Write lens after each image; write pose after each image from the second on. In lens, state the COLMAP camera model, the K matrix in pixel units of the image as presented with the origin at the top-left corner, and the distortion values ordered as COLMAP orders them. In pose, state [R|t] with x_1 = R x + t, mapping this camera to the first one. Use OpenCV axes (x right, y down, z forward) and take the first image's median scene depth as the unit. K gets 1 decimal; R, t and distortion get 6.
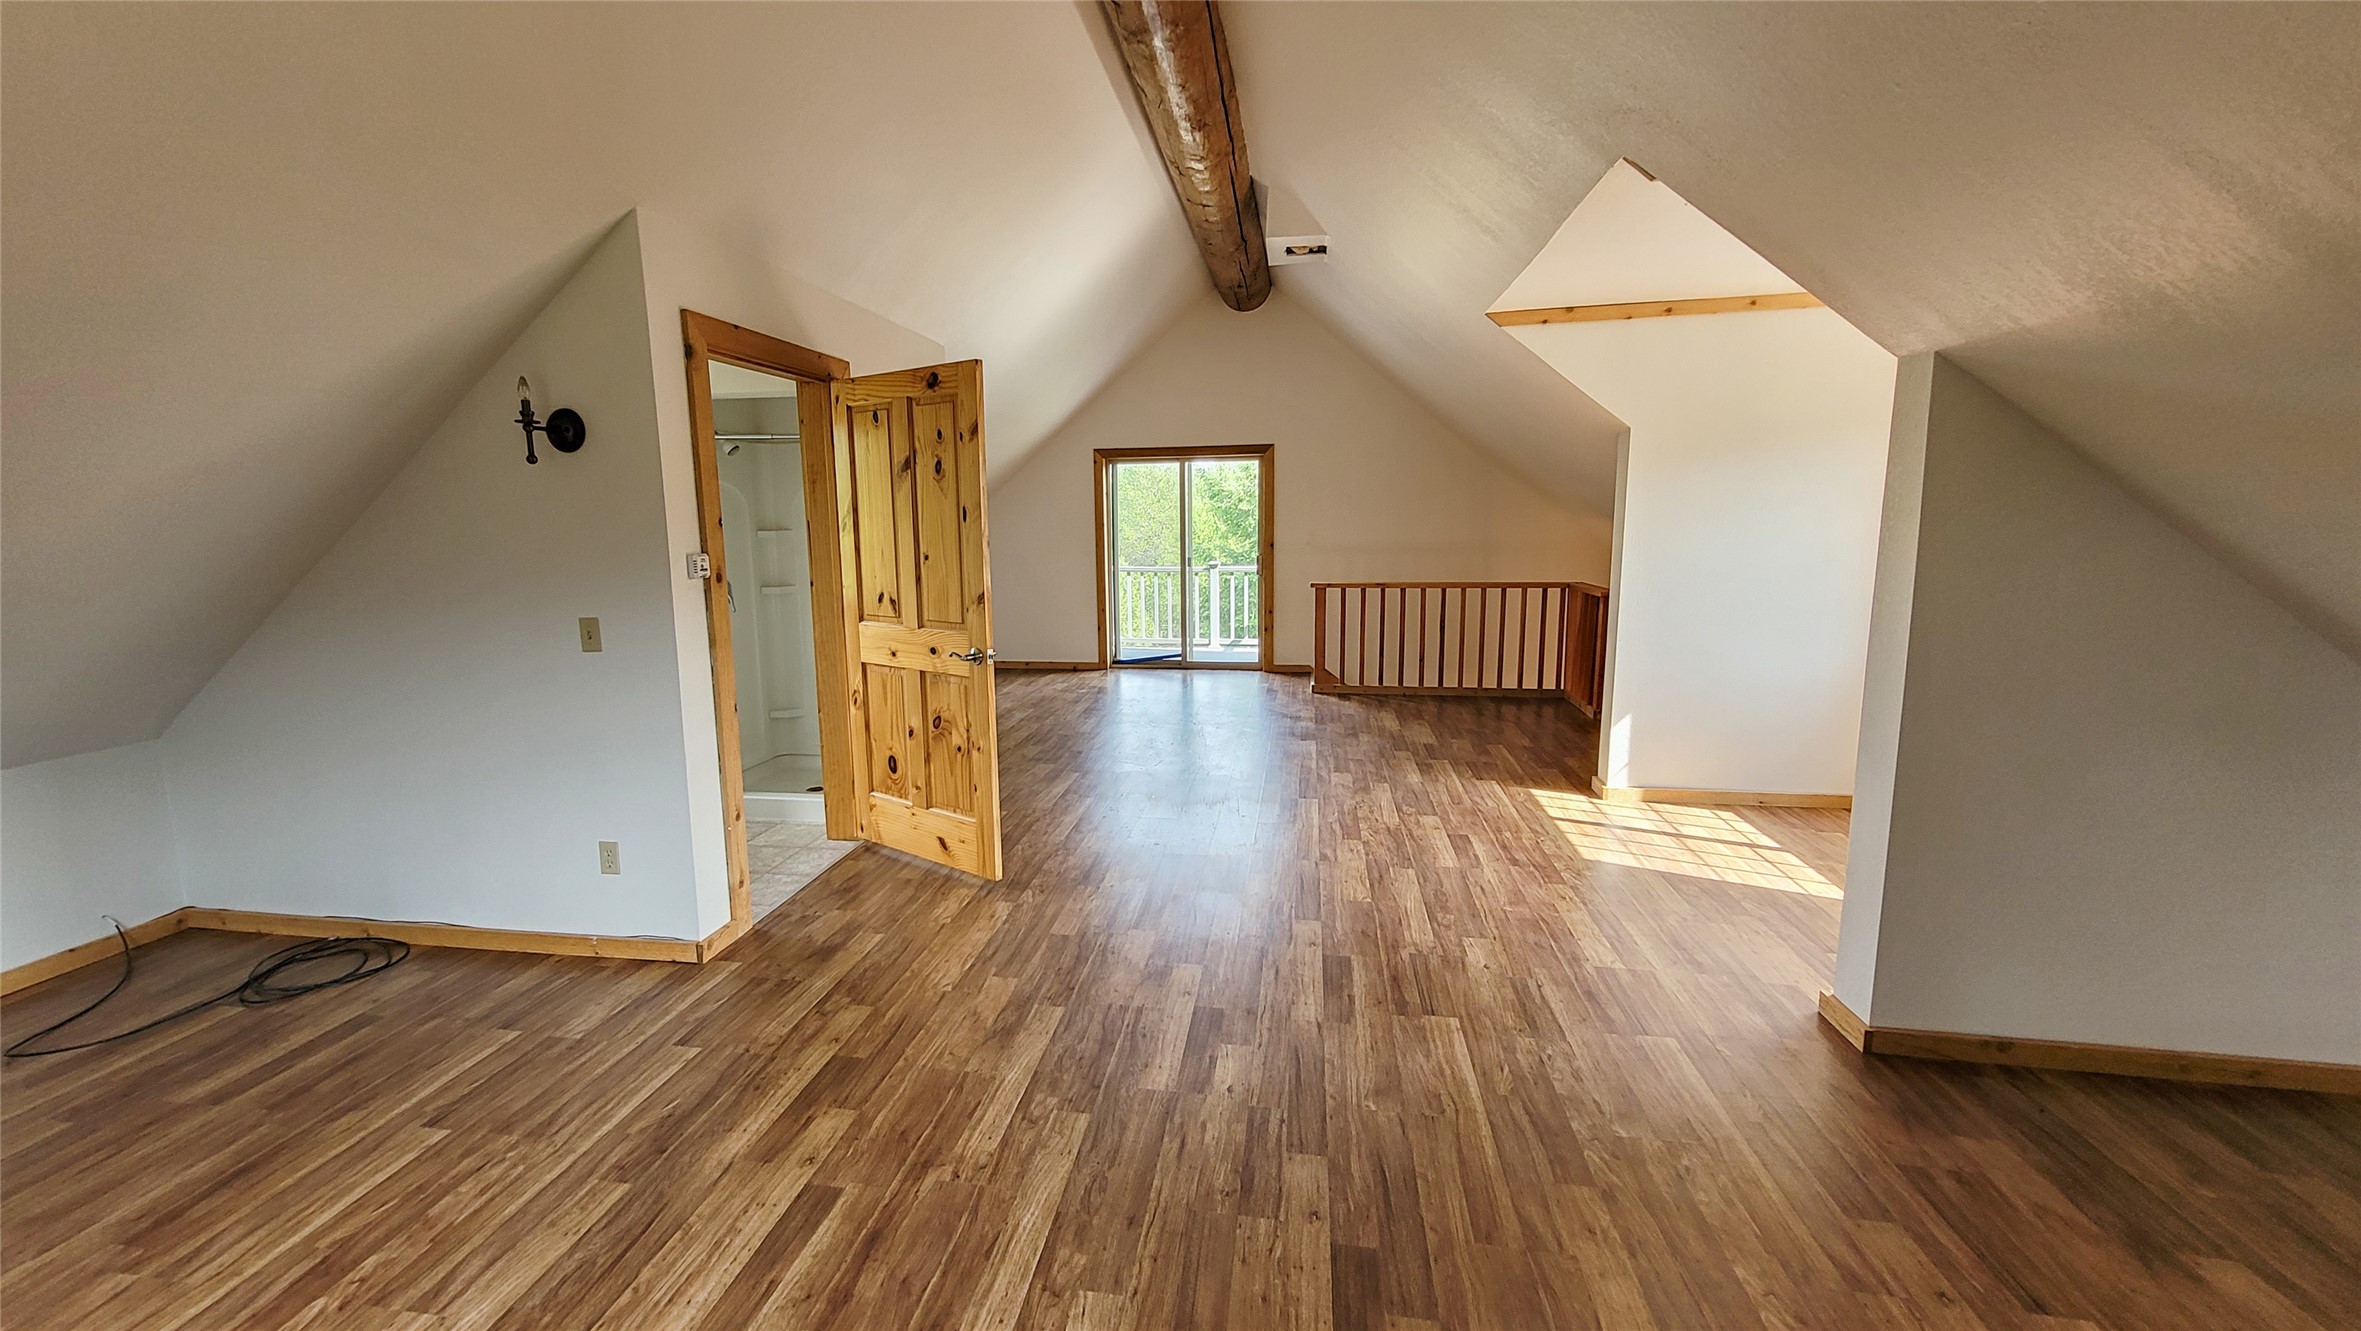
lens RADIAL K [[920.4, 0, 1174.6], [0, 920.4, 648.6], [0, 0, 1]] dist [0.001885, 0.000087]
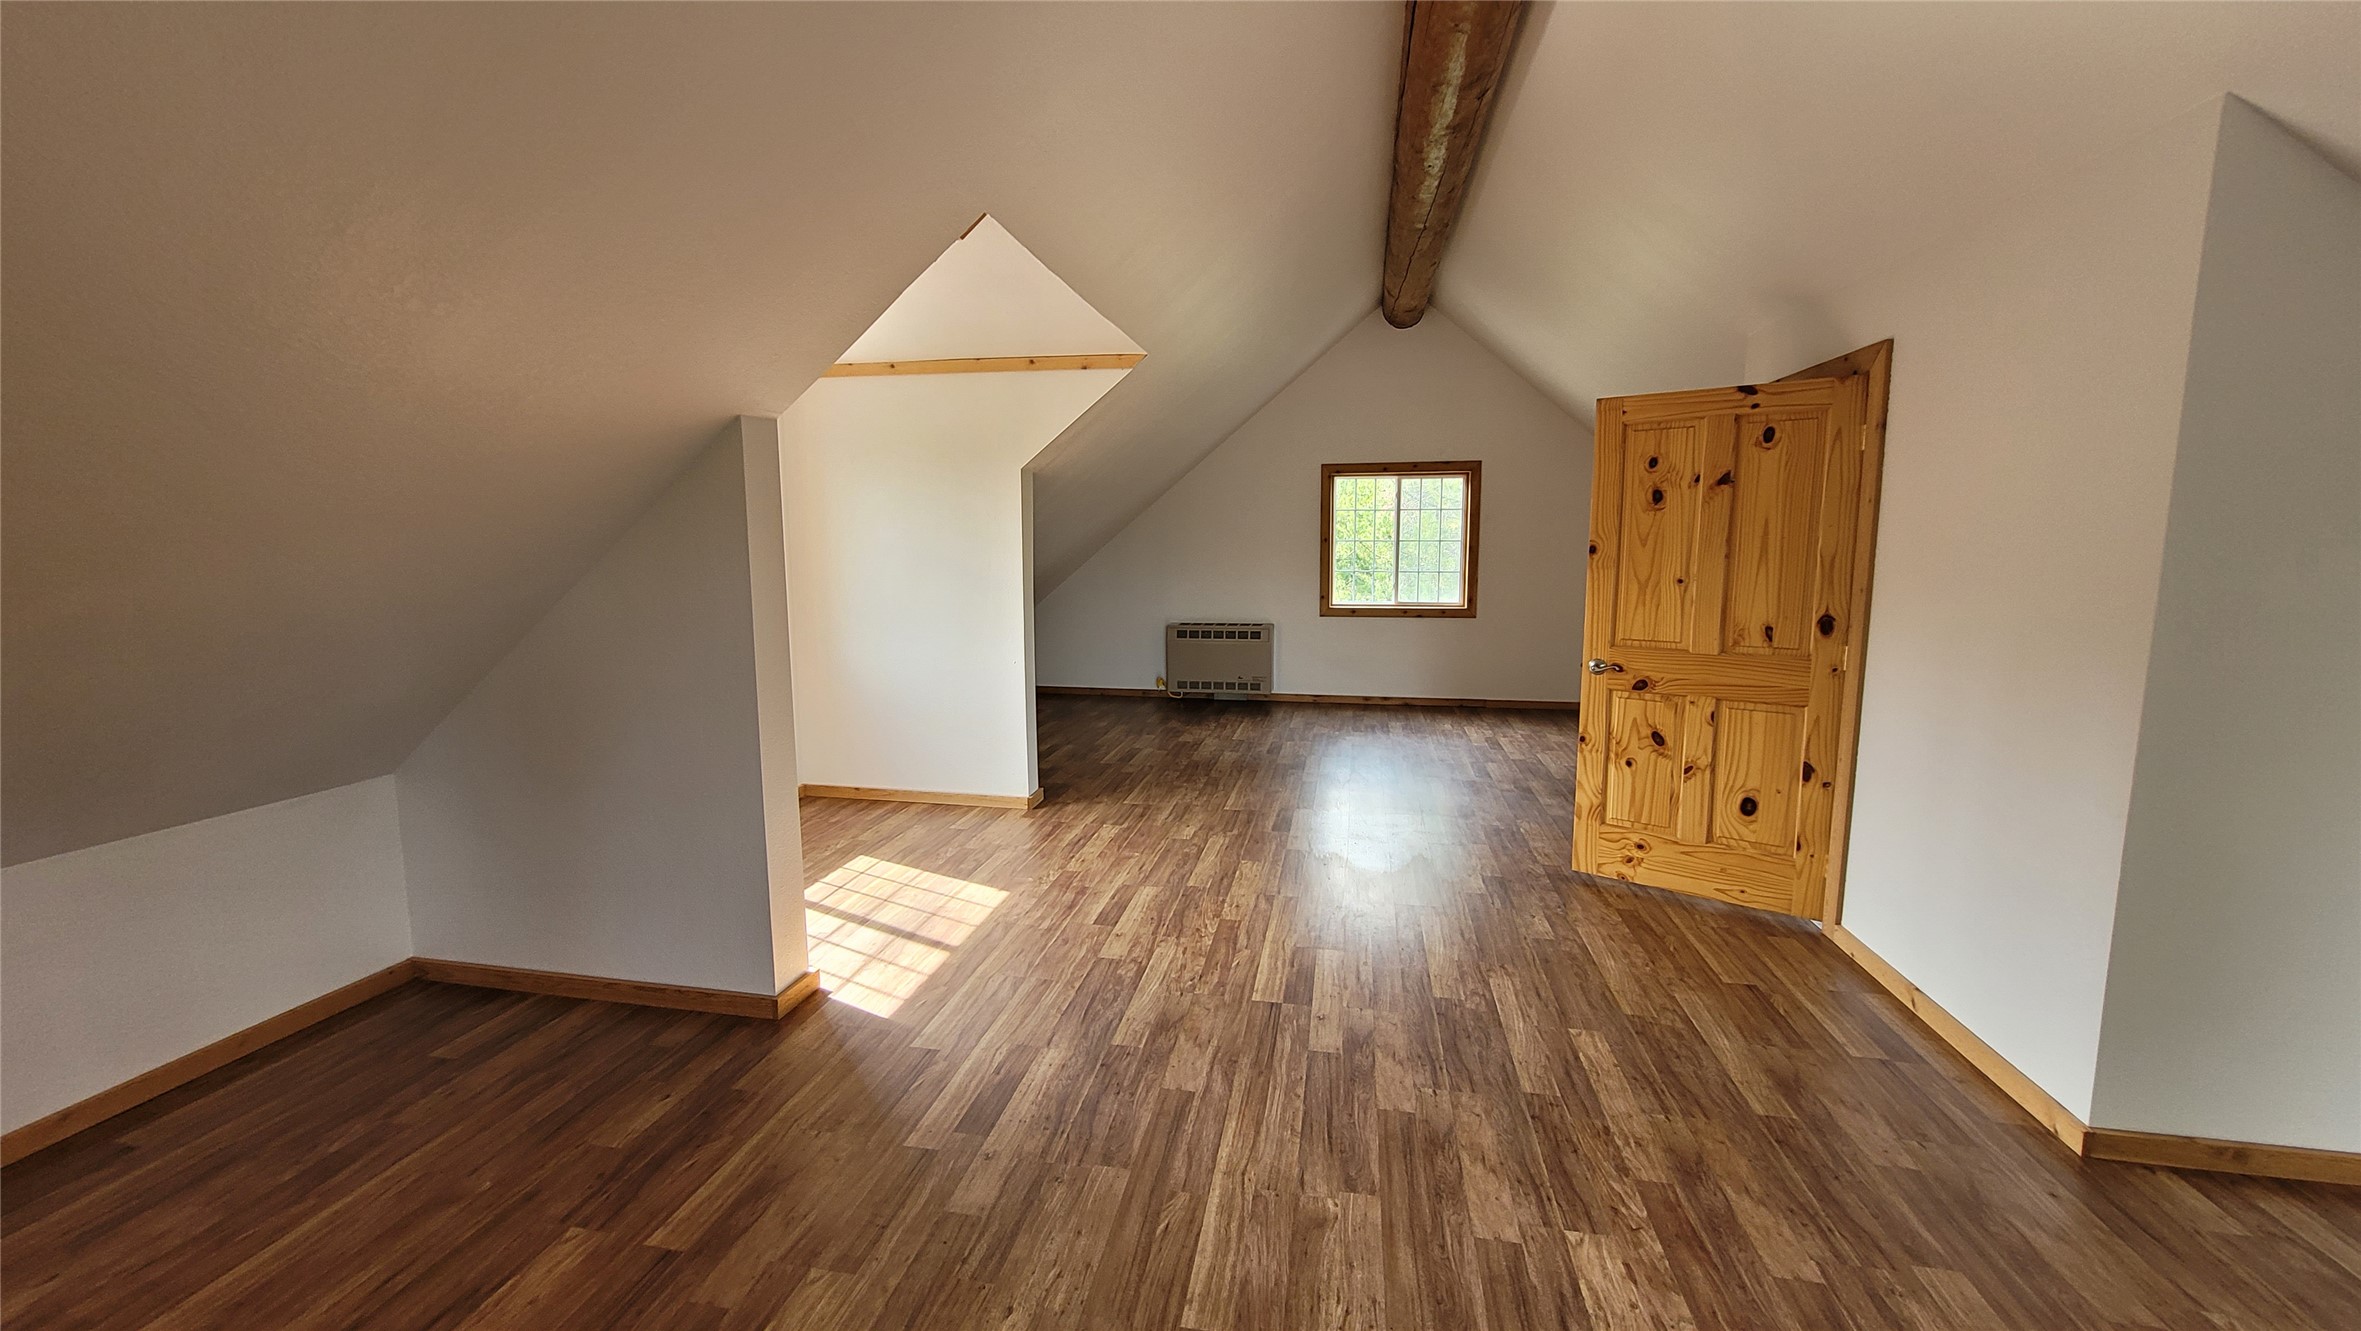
lens RADIAL K [[920.4, 0, 1174.6], [0, 920.4, 648.6], [0, 0, 1]] dist [0.001885, 0.000087]
pose [[-0.998511, 0.013779, 0.052779, 0.205716], [0.027082, 0.965123, 0.260391, -0.278589], [-0.047351, 0.261433, -0.964060, 1.853458]]
